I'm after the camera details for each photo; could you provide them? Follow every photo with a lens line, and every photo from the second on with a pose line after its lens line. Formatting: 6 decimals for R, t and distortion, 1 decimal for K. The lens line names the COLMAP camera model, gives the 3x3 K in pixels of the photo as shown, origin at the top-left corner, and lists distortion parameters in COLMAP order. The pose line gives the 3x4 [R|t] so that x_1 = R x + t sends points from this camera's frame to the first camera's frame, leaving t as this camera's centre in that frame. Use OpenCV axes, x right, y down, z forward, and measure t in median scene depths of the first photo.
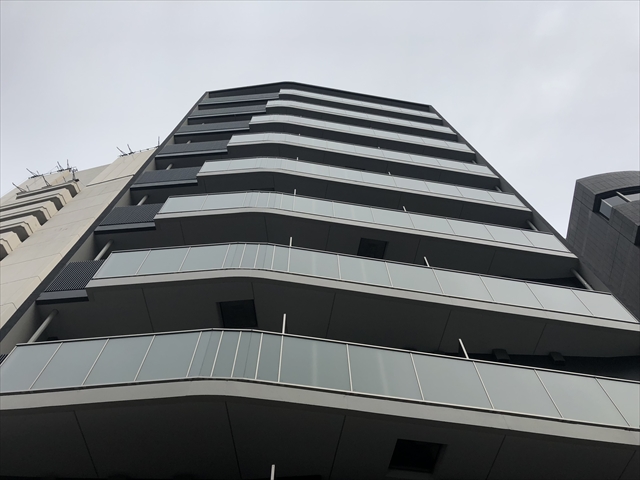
lens RADIAL K [[530.0, 0, 314.4], [0, 530.0, 240.2], [0, 0, 1]] dist [0.024163, -0.040721]
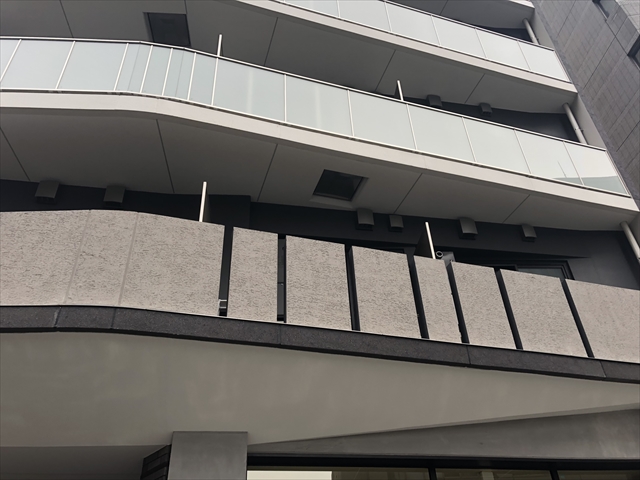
lens RADIAL K [[530.0, 0, 314.4], [0, 530.0, 240.2], [0, 0, 1]] dist [0.024163, -0.040721]
pose [[0.989548, 0.058957, 0.131599, 0.001841], [-0.113789, 0.879830, 0.461466, -0.113142], [-0.088578, -0.471618, 0.877343, 0.244518]]
